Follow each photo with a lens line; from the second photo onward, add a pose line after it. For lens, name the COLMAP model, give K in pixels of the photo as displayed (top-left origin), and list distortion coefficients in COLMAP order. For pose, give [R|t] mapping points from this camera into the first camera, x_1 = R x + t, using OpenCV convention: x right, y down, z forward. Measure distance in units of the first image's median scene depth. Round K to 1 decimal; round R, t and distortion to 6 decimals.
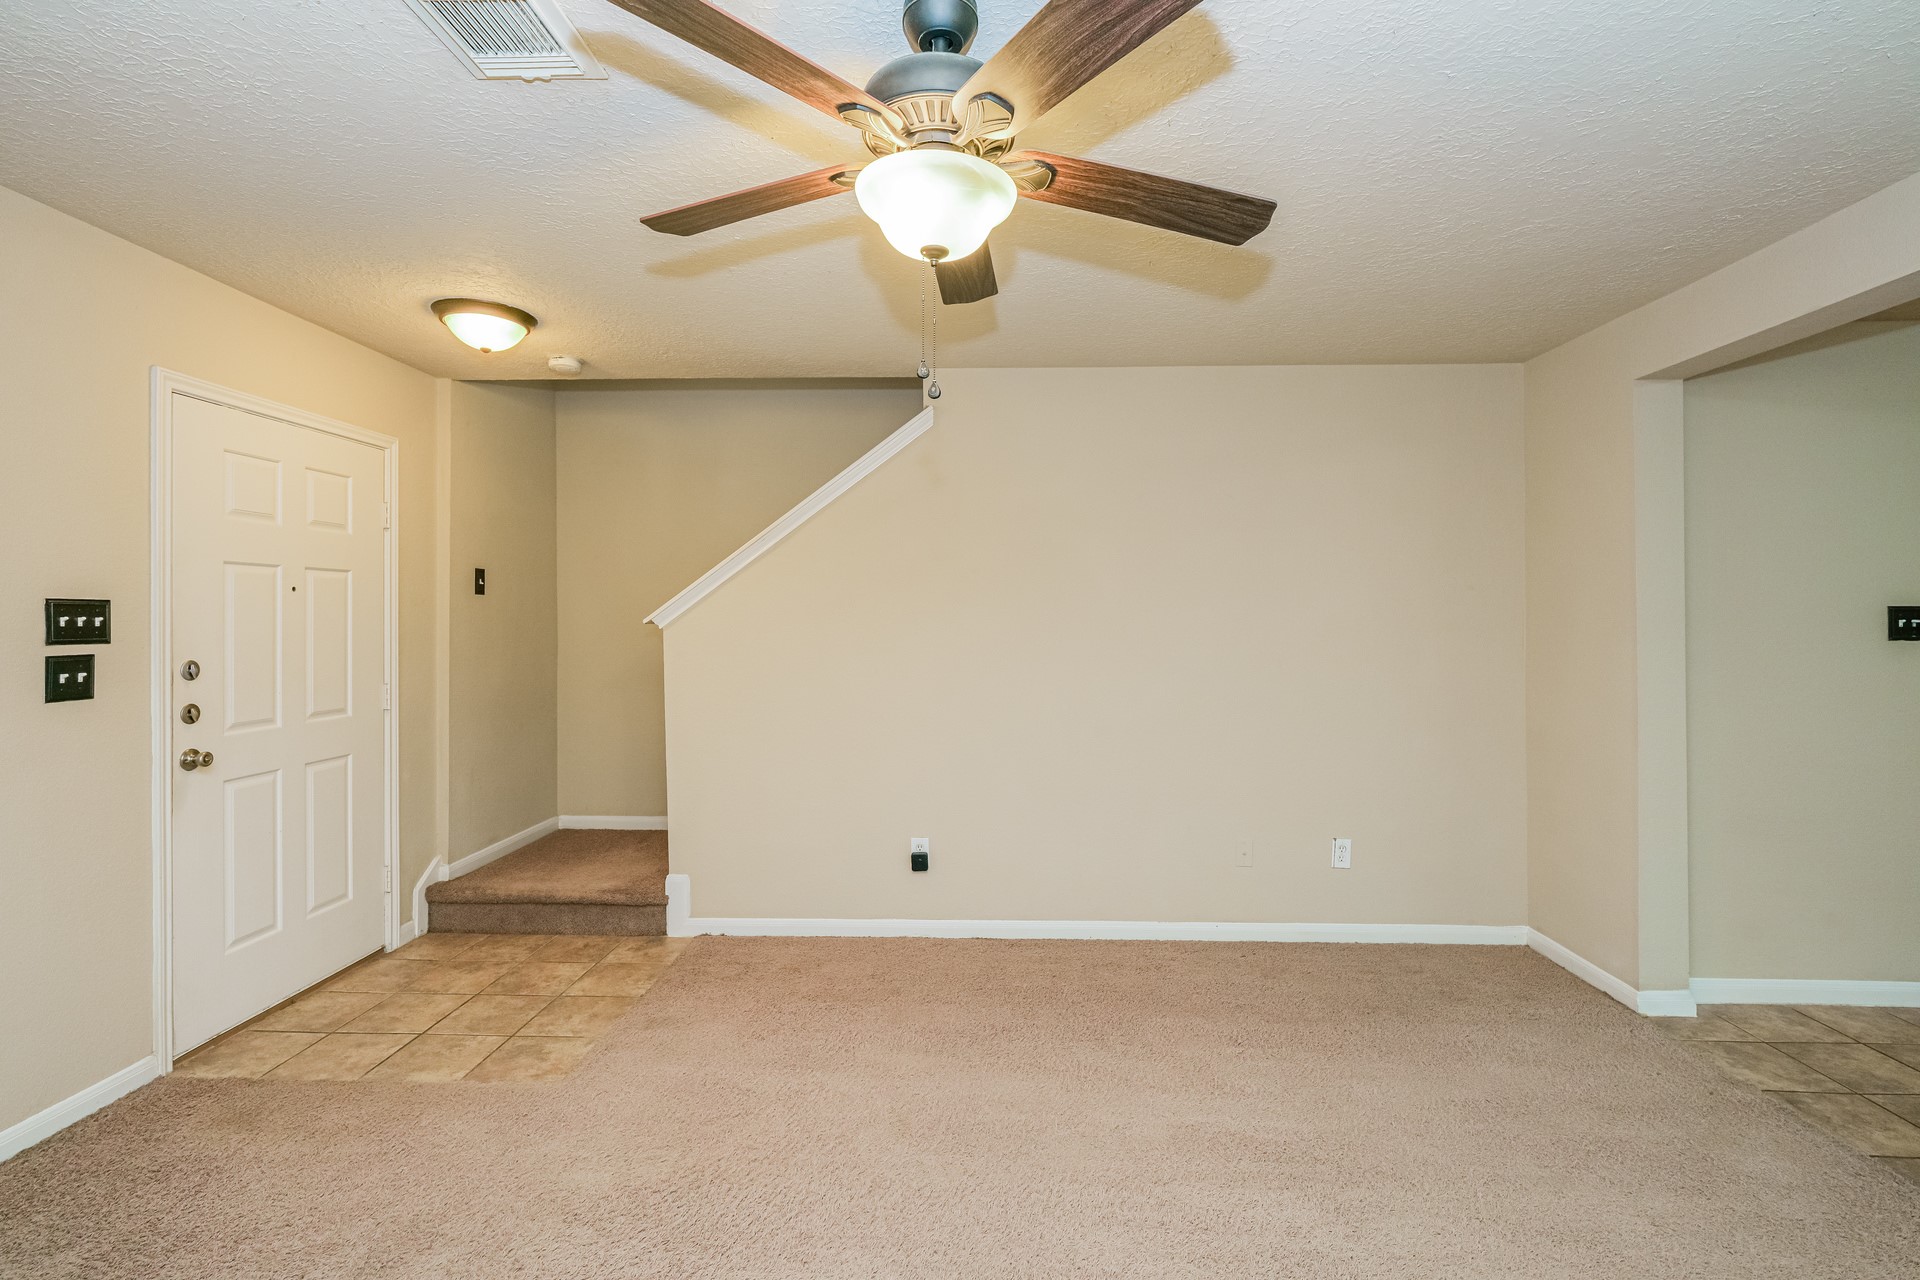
lens RADIAL K [[878.7, 0, 958.9], [0, 878.7, 607.1], [0, 0, 1]] dist [0.000682, -0.000262]
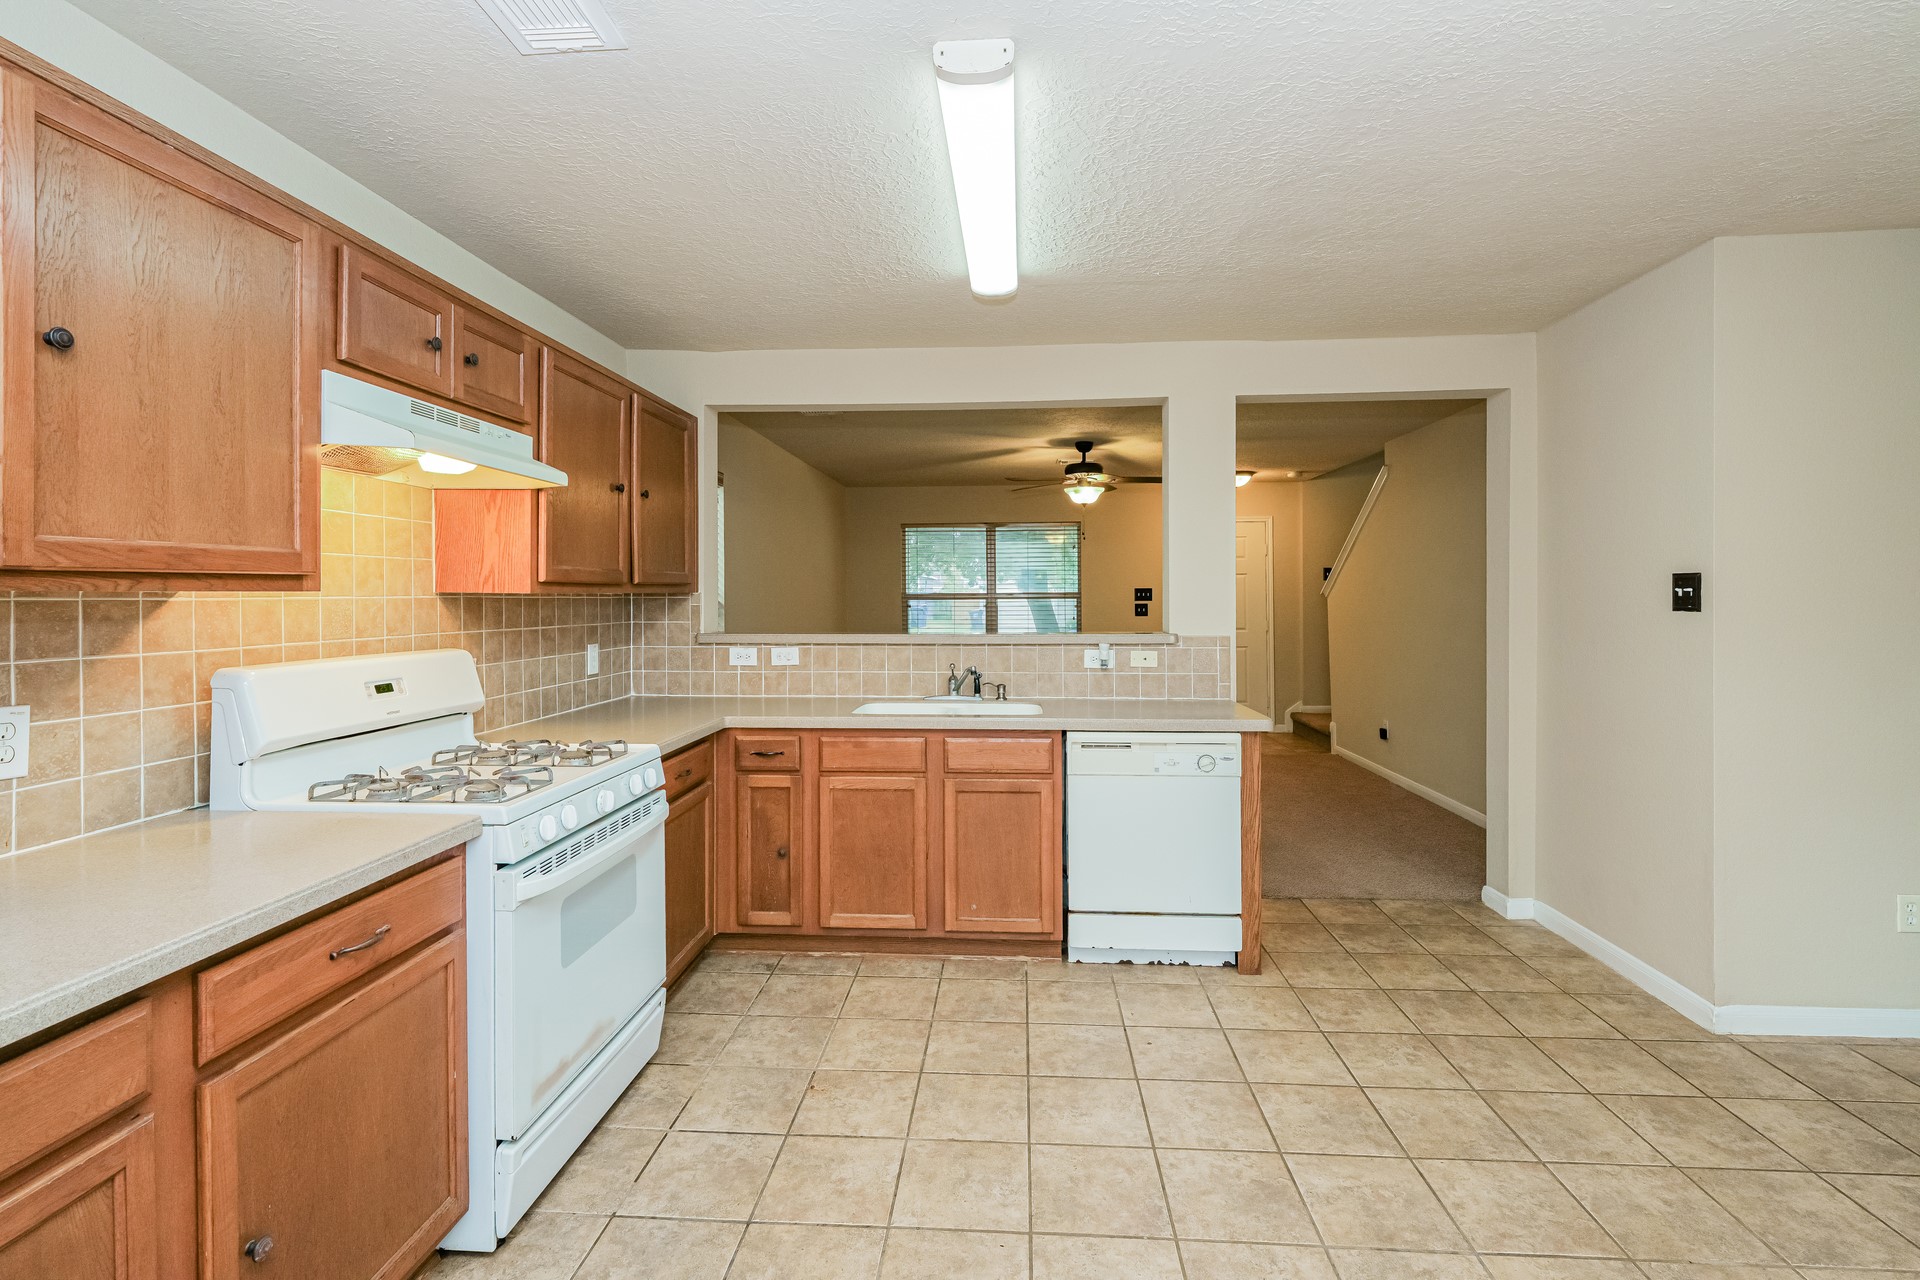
lens RADIAL K [[878.7, 0, 958.9], [0, 878.7, 607.1], [0, 0, 1]] dist [0.000682, -0.000262]
pose [[-0.037903, 0.015350, -0.999164, 1.973022], [0.021008, 0.999673, 0.014561, -0.000279], [0.999061, -0.020439, -0.038213, 0.280493]]
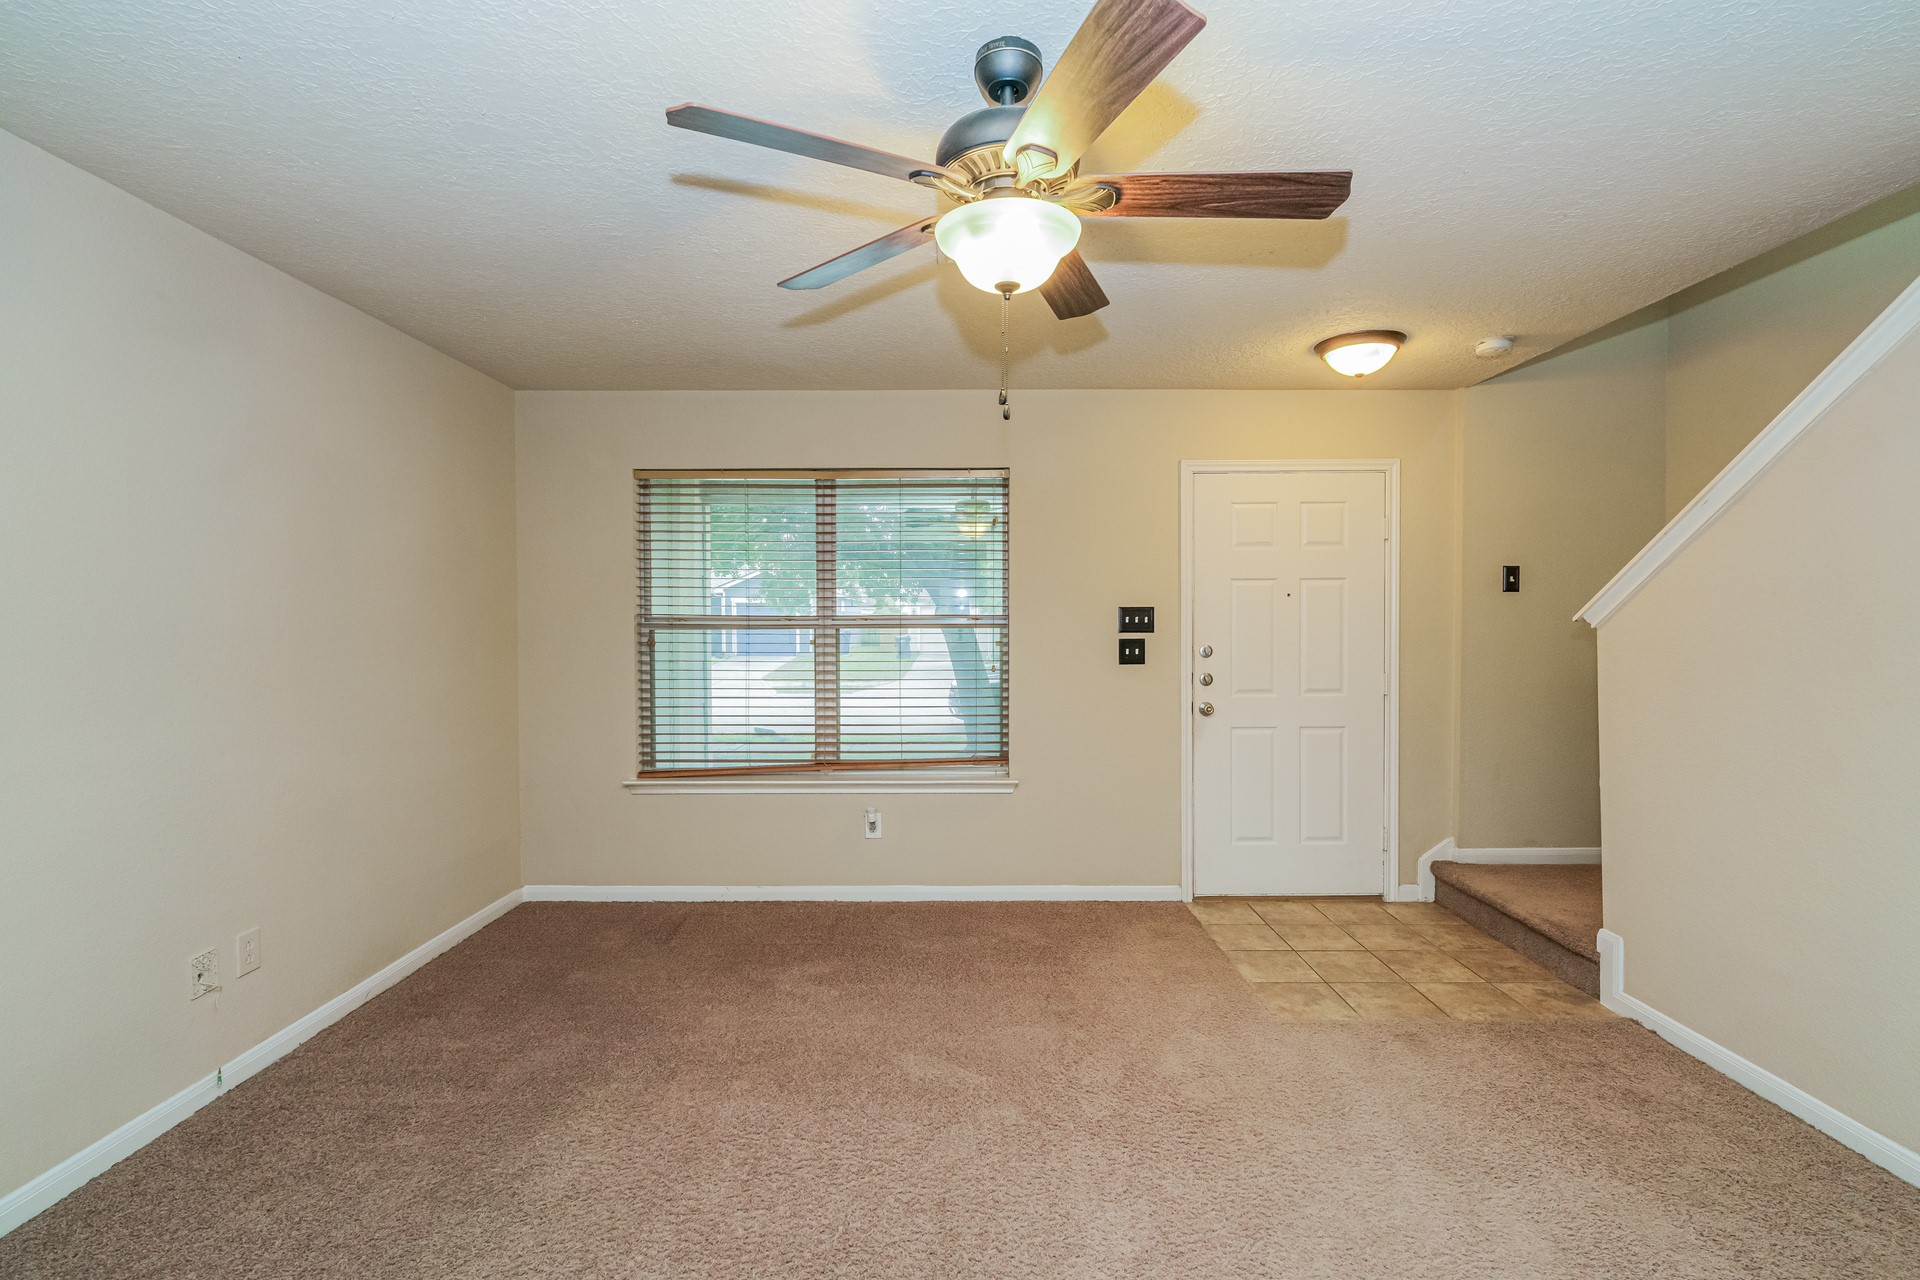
lens RADIAL K [[868.2, 0, 960.0], [0, 868.2, 640.0], [0, 0, 1]] dist [-0.003243, -0.000201]
pose [[0.020049, 0.023279, -0.999528, 0.536223], [0.017369, 0.999570, 0.023628, 0.007165], [0.999648, -0.017835, 0.019636, 0.457039]]
